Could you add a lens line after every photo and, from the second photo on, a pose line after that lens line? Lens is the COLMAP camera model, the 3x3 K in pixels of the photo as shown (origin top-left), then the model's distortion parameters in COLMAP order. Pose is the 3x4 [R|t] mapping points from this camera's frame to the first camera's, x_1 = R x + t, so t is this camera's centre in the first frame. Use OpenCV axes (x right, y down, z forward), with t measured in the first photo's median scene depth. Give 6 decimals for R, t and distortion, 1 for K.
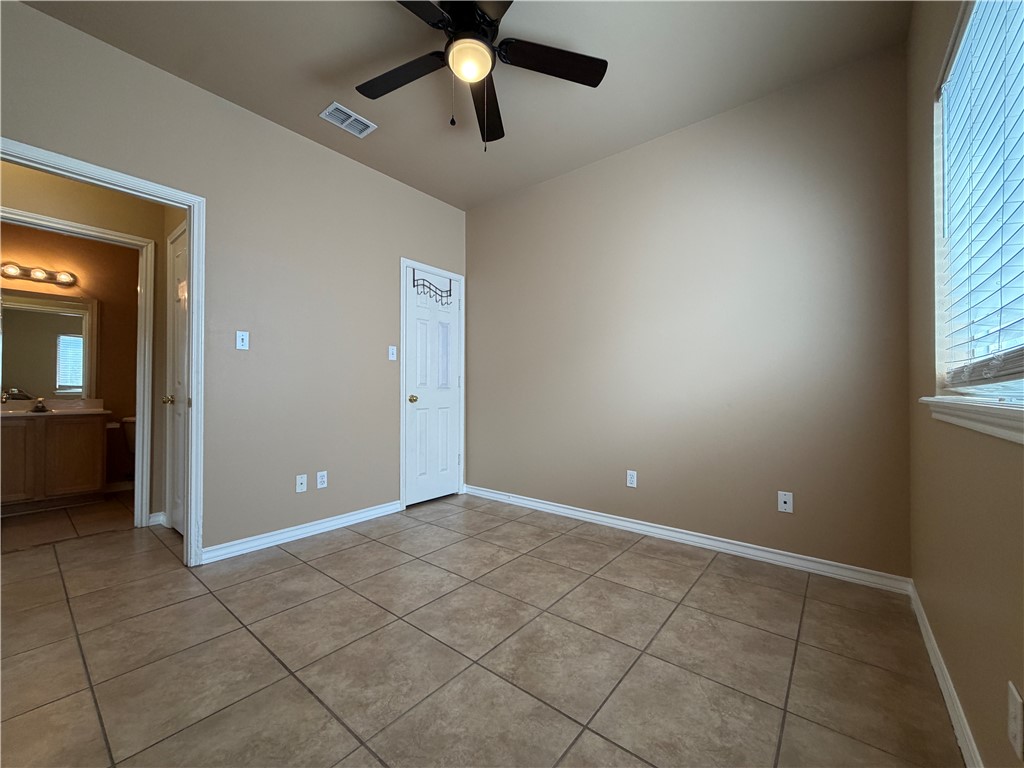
lens RADIAL K [[408.5, 0, 509.3], [0, 408.5, 386.5], [0, 0, 1]] dist [-0.000499, -0.000367]
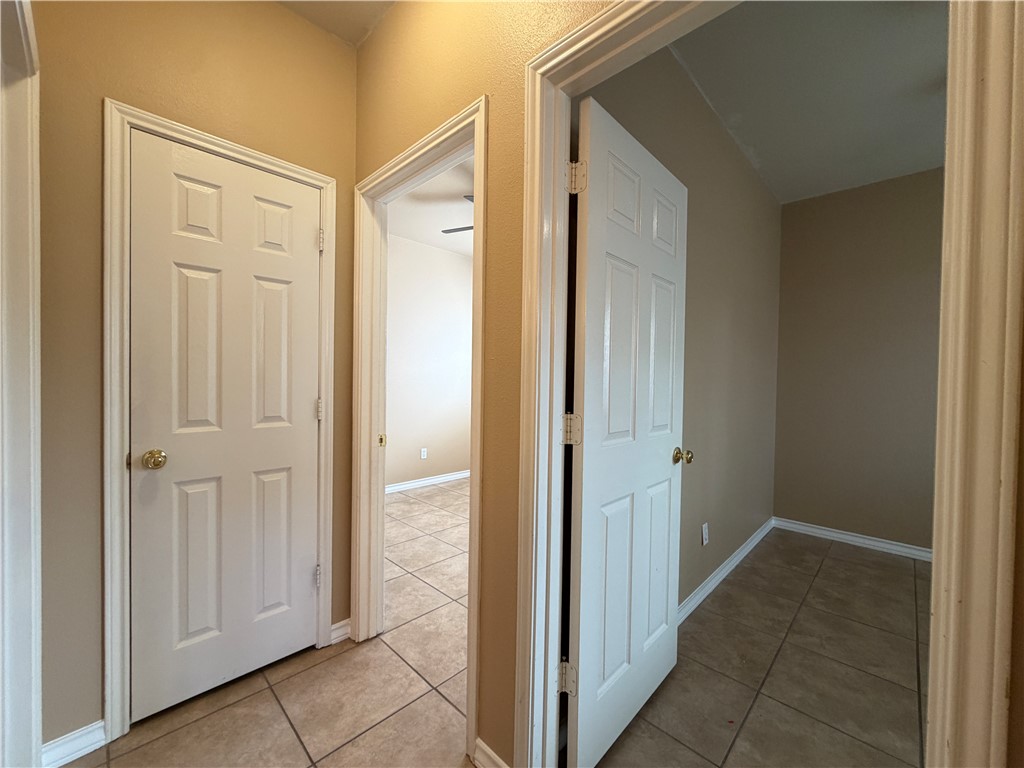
lens RADIAL K [[408.5, 0, 509.3], [0, 408.5, 386.5], [0, 0, 1]] dist [-0.000499, -0.000367]
pose [[0.089824, -0.016412, 0.995822, -1.536892], [-0.024386, 0.999528, 0.018673, -0.090094], [-0.995659, -0.025961, 0.089381, 0.647334]]
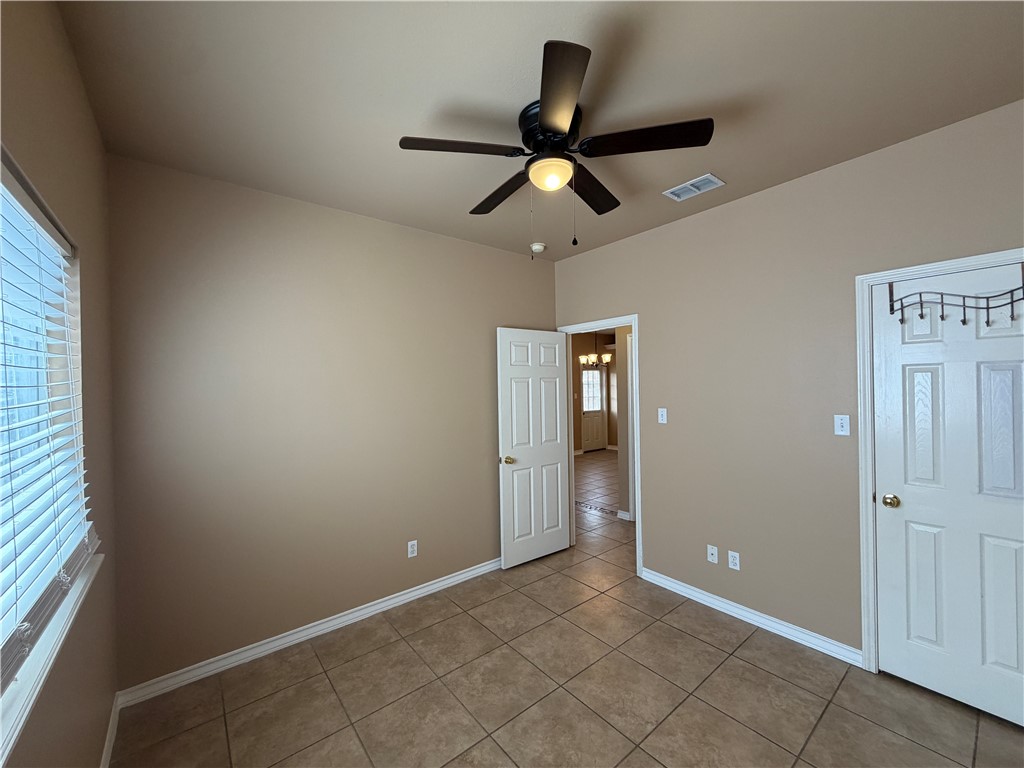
lens RADIAL K [[408.5, 0, 509.3], [0, 408.5, 386.5], [0, 0, 1]] dist [-0.000499, -0.000367]
pose [[-0.211985, 0.004818, -0.977261, 0.681980], [0.026963, 0.999636, -0.000920, -0.222503], [0.976901, -0.026545, -0.212037, 0.847676]]
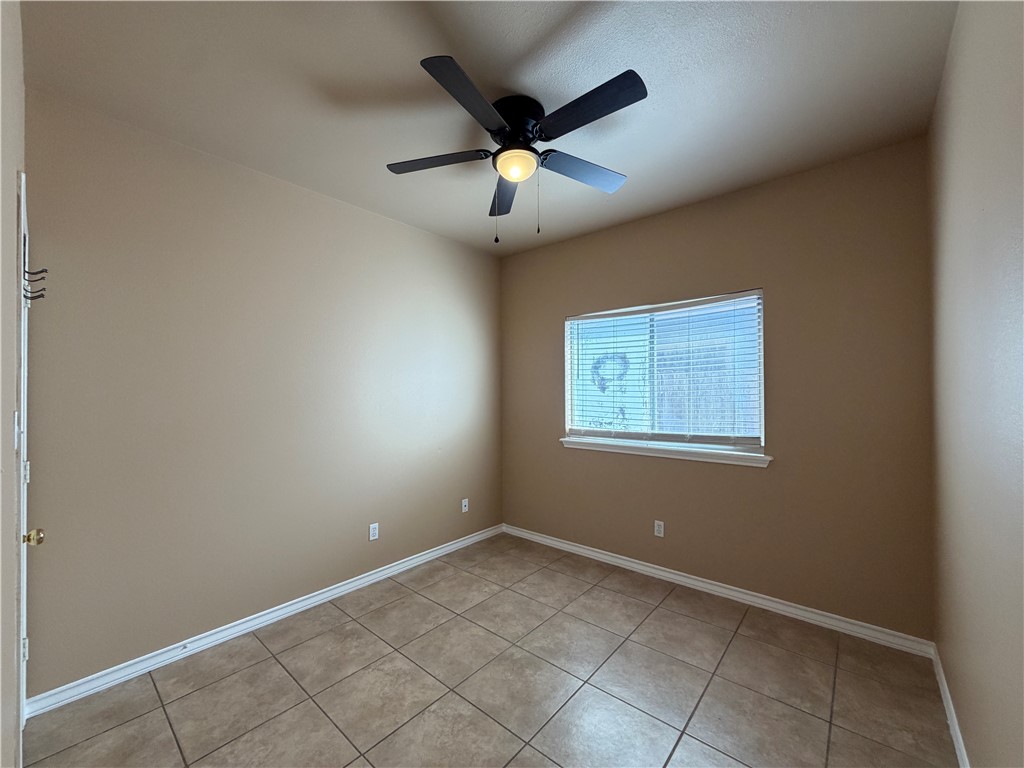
lens RADIAL K [[408.5, 0, 509.3], [0, 408.5, 386.5], [0, 0, 1]] dist [-0.000499, -0.000367]
pose [[0.033751, 0.006677, 0.999408, -0.888851], [-0.001585, 0.999977, -0.006627, -0.165919], [-0.999429, -0.001361, 0.033761, 0.759538]]
